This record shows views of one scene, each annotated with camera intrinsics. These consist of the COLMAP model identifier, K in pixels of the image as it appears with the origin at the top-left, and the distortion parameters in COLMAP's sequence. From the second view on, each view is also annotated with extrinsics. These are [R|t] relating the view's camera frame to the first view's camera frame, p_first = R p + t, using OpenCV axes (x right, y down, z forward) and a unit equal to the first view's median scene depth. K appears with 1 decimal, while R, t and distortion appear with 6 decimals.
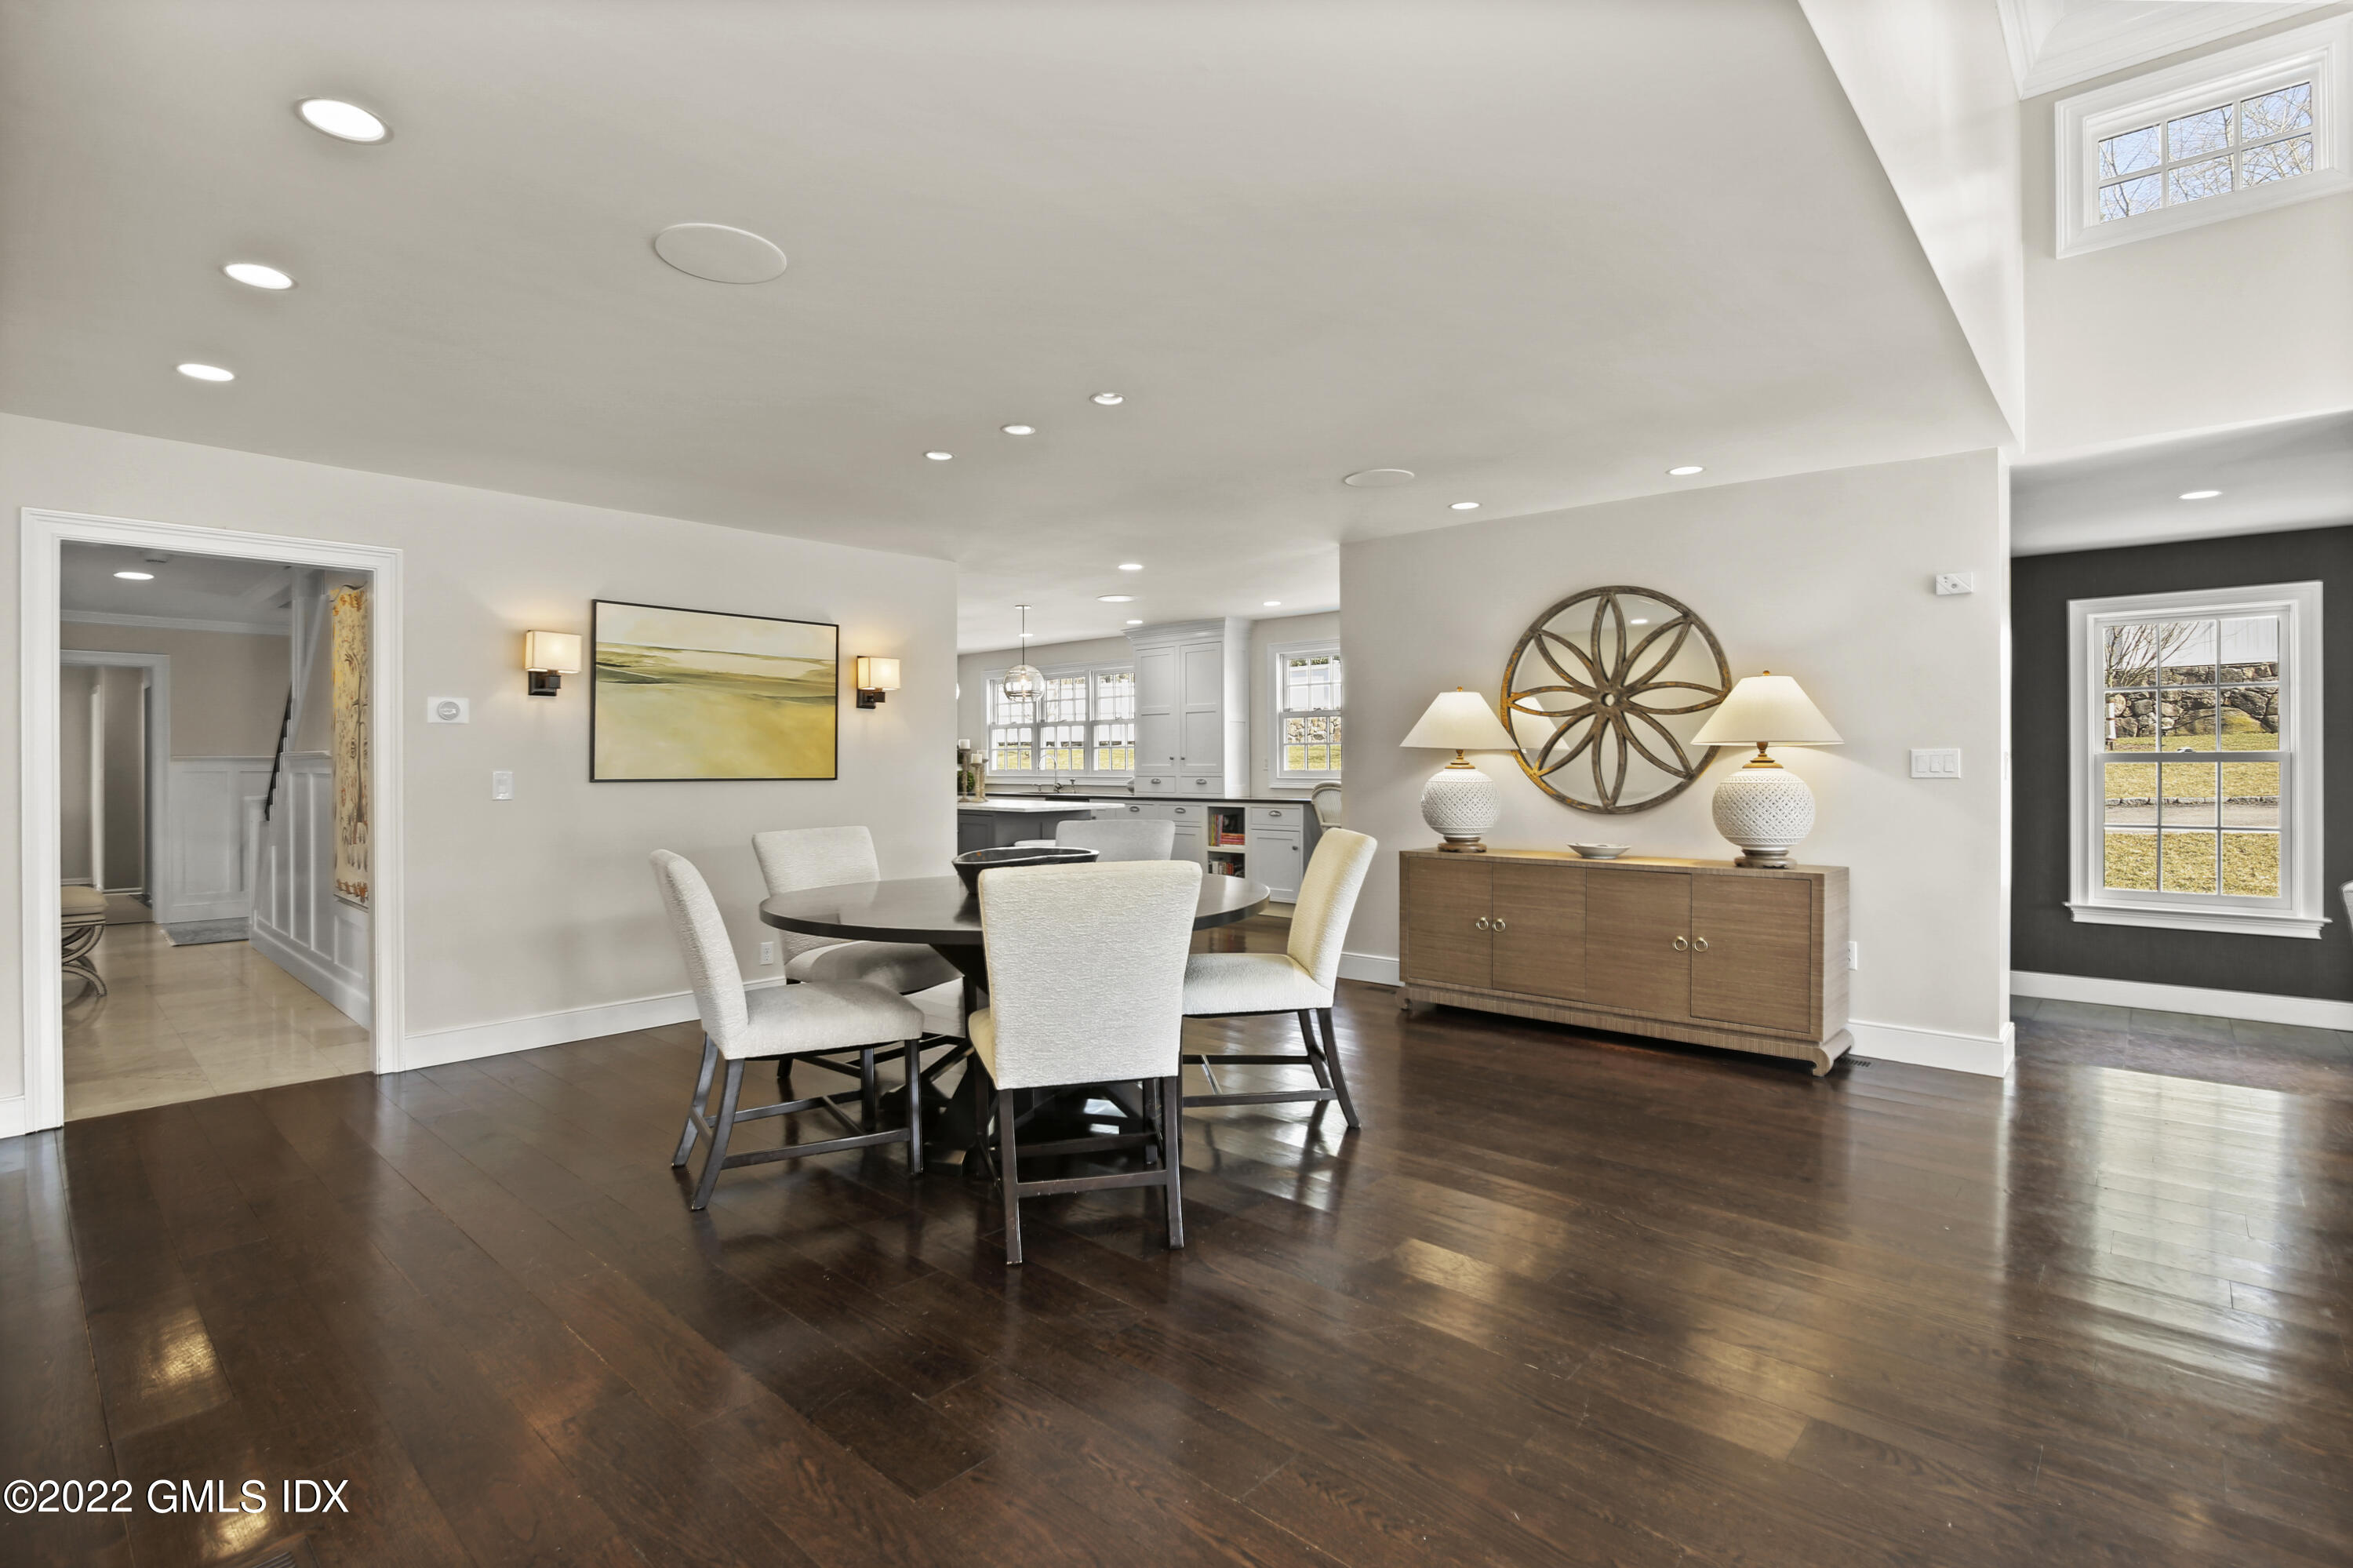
lens RADIAL K [[1117.8, 0, 1181.1], [0, 1117.8, 763.4], [0, 0, 1]] dist [-0.000122, -0.000116]
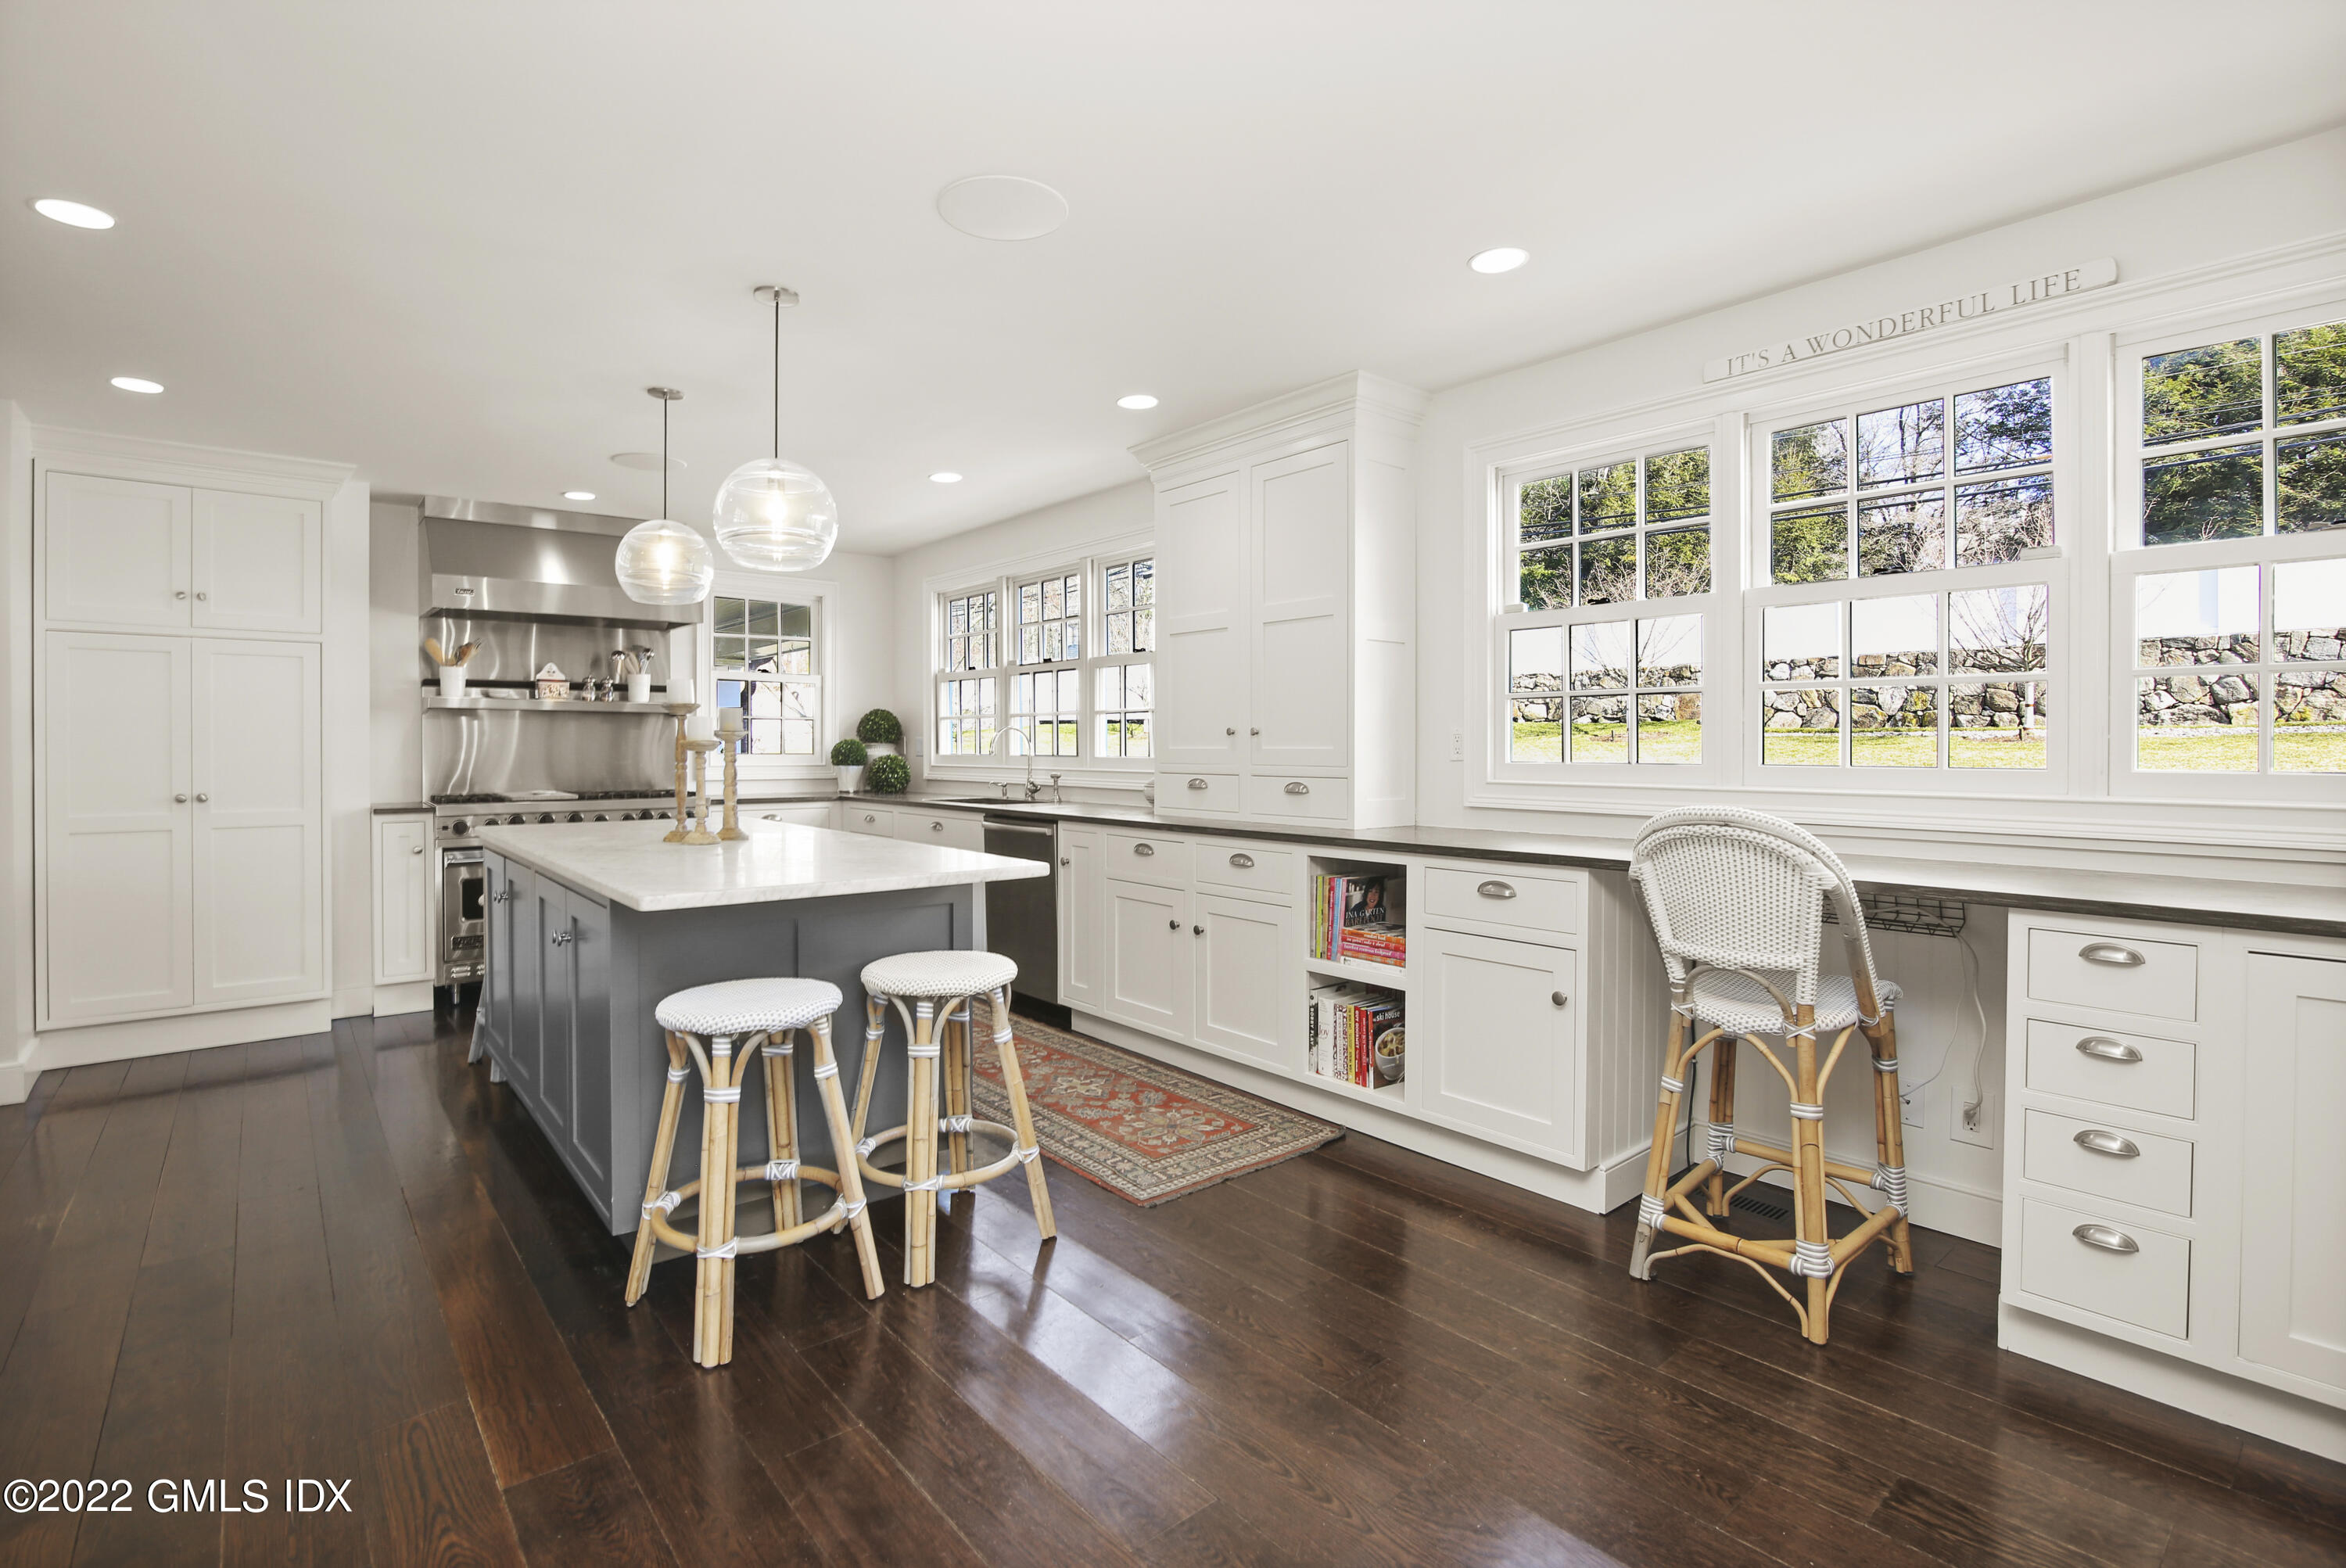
lens RADIAL K [[1114.5, 0, 1177.6], [0, 1114.5, 763.5], [0, 0, 1]] dist [-0.000122, -0.000116]
pose [[0.990556, 0.005060, -0.137016, 0.032517], [-0.002932, 0.999872, 0.015733, 0.000517], [0.137078, -0.015182, 0.990444, 0.631293]]
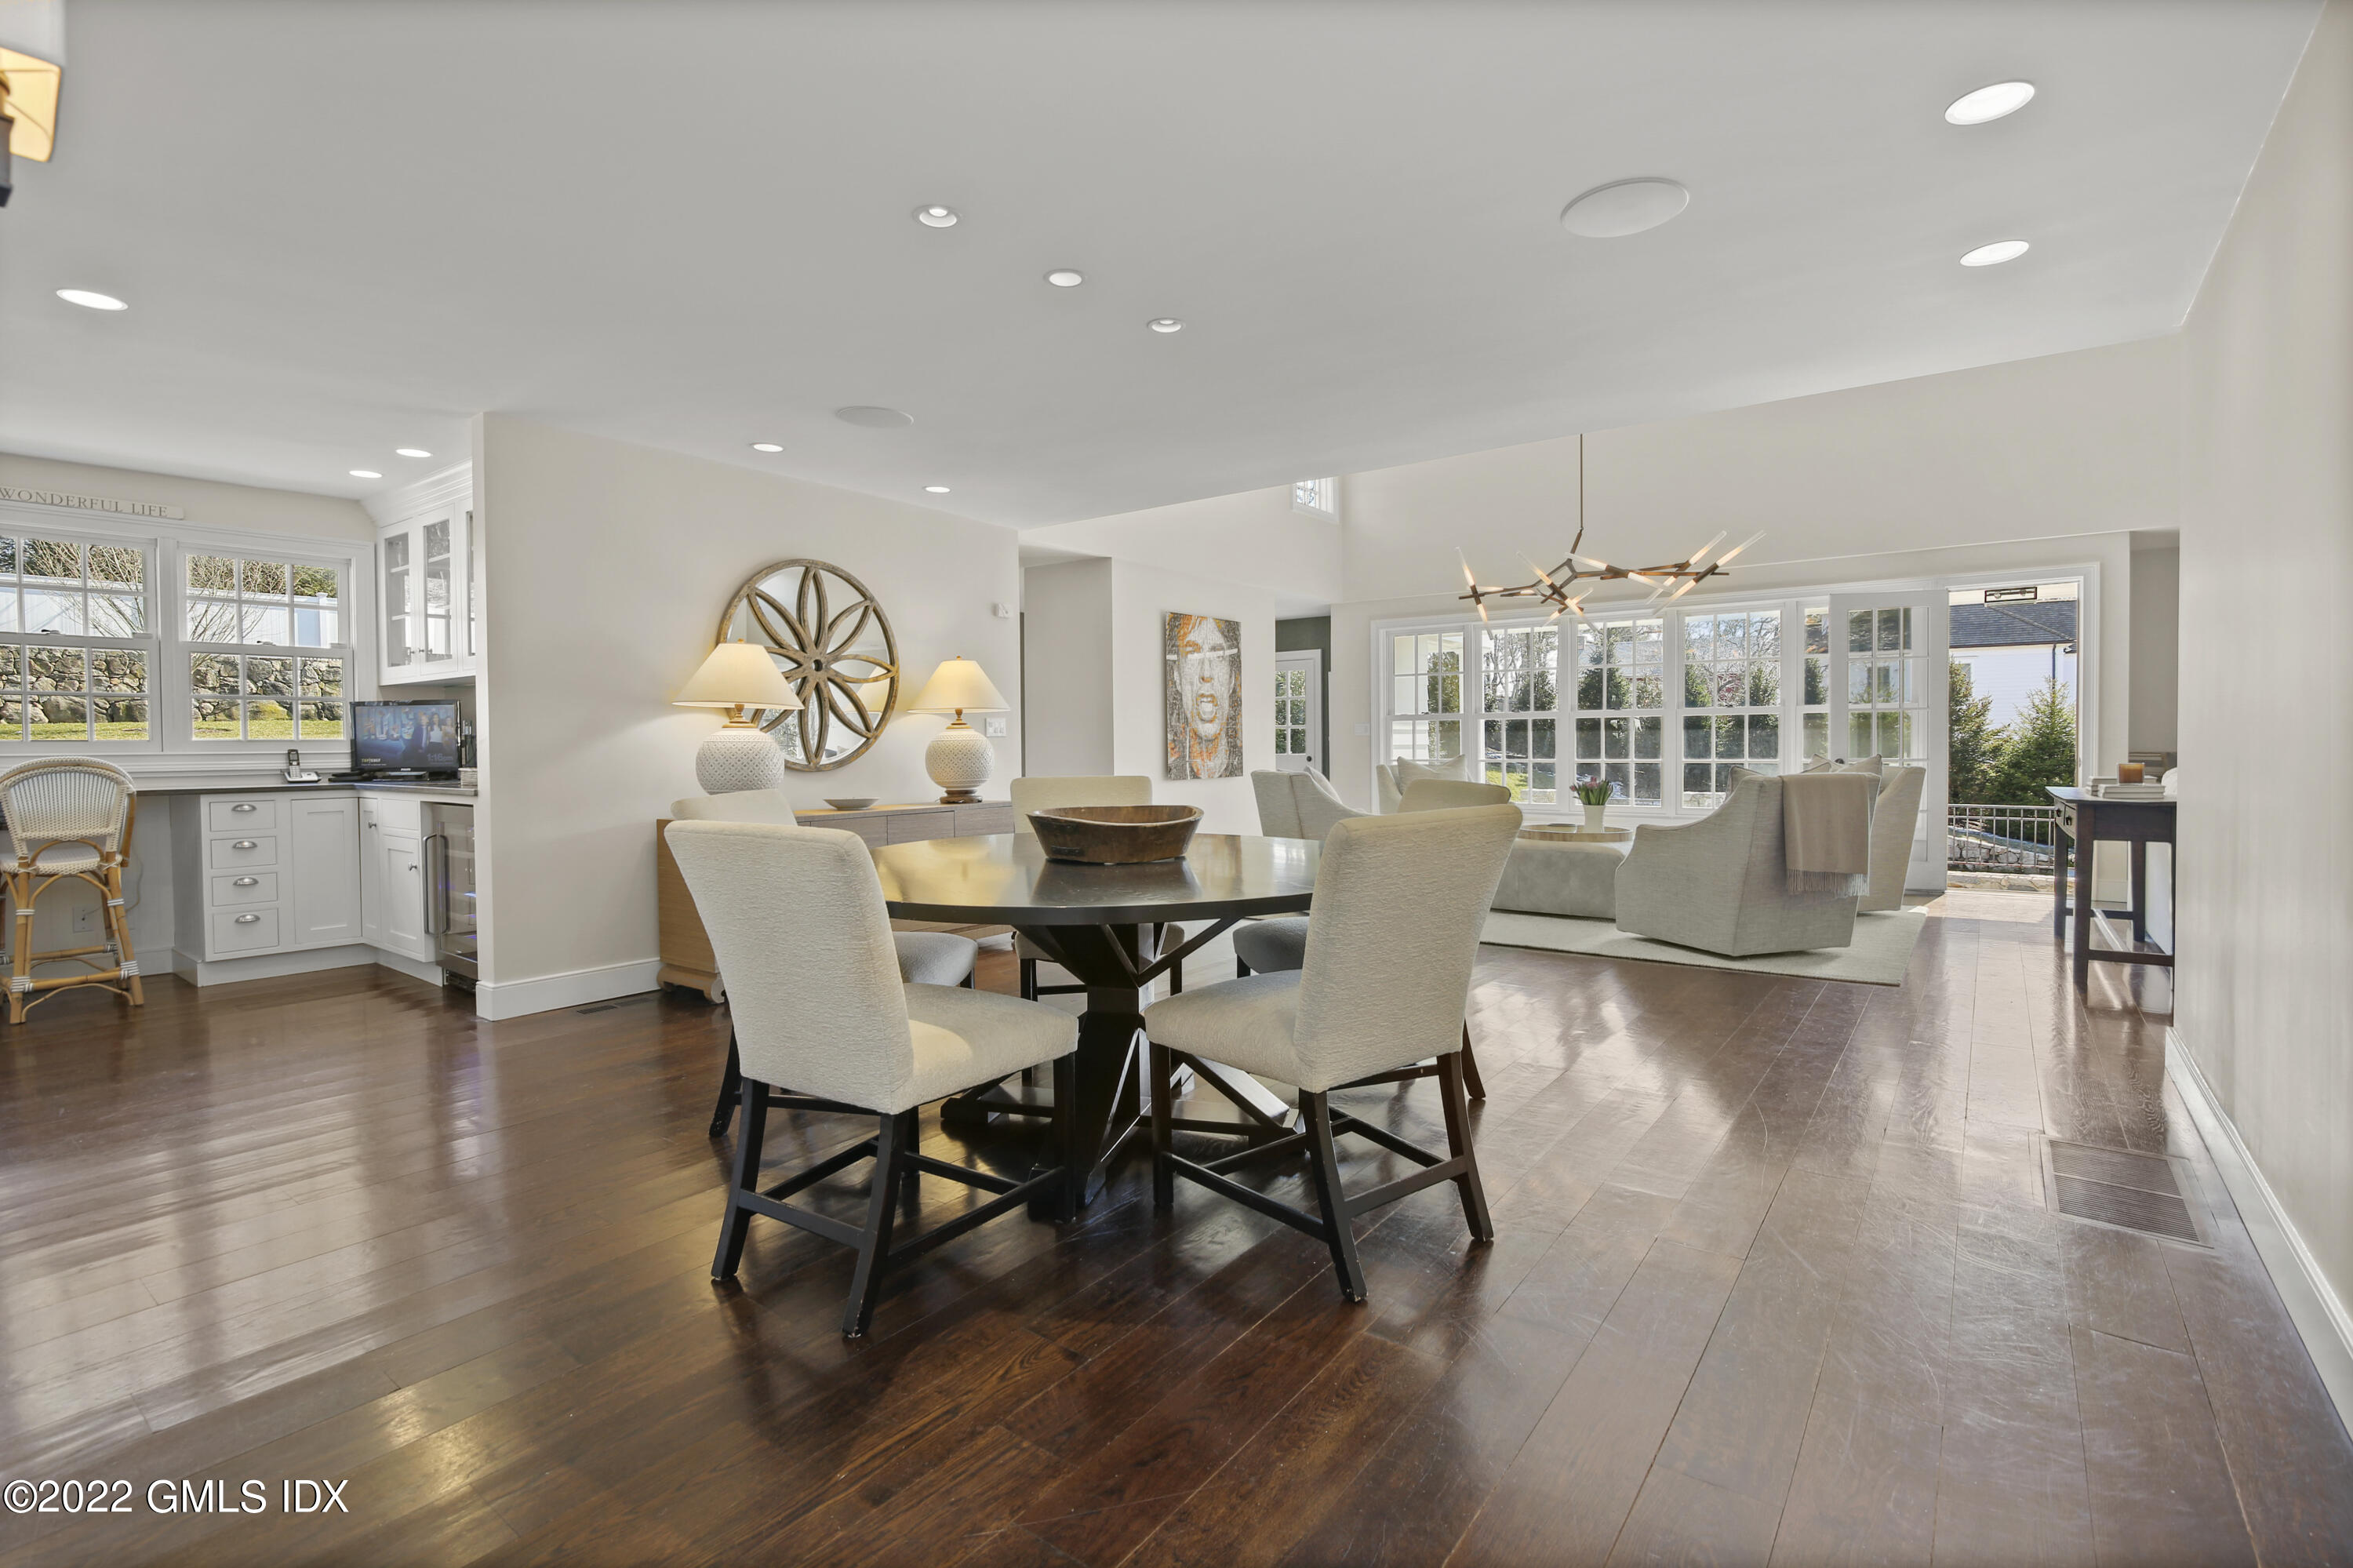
lens RADIAL K [[1117.8, 0, 1181.1], [0, 1117.8, 763.4], [0, 0, 1]] dist [-0.000122, -0.000116]
pose [[-0.113157, -0.011852, 0.993506, -0.443035], [0.008918, 0.999876, 0.012944, 0.016587], [-0.993537, 0.010325, -0.113037, 0.463903]]
